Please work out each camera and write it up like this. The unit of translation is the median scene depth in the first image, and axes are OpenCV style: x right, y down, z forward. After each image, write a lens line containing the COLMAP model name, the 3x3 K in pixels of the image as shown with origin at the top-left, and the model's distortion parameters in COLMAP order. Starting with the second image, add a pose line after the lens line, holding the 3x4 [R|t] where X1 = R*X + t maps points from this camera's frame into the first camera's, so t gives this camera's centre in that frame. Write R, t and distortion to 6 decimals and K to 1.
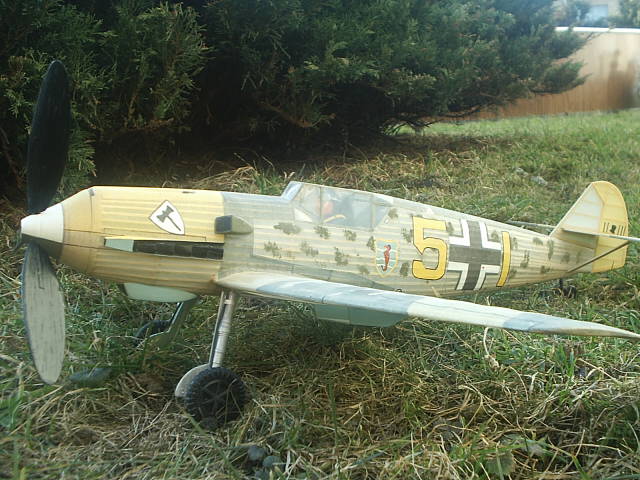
lens RADIAL K [[797.2, 0, 321.4], [0, 797.2, 274.9], [0, 0, 1]] dist [-0.068324, 0.065601]
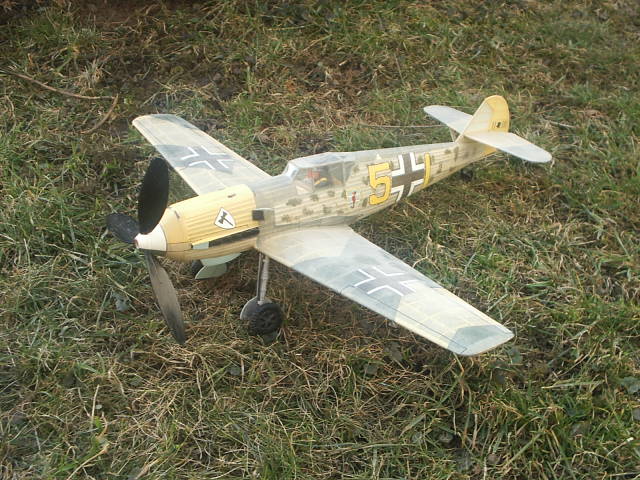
lens RADIAL K [[797.2, 0, 321.4], [0, 797.2, 274.9], [0, 0, 1]] dist [-0.068324, 0.065601]
pose [[0.987019, -0.111132, 0.115945, -0.160255], [0.050025, 0.898754, 0.435591, -0.521876], [-0.152614, -0.424136, 0.892646, -0.384164]]
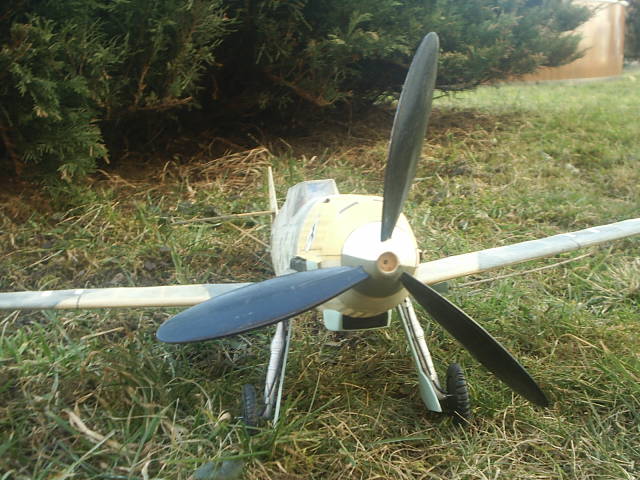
lens RADIAL K [[797.2, 0, 321.4], [0, 797.2, 274.9], [0, 0, 1]] dist [-0.068324, 0.065601]
pose [[0.997496, 0.007875, 0.070282, -0.202017], [-0.011540, 0.998585, 0.051905, -0.089516], [-0.069774, -0.052586, 0.996176, 0.175662]]
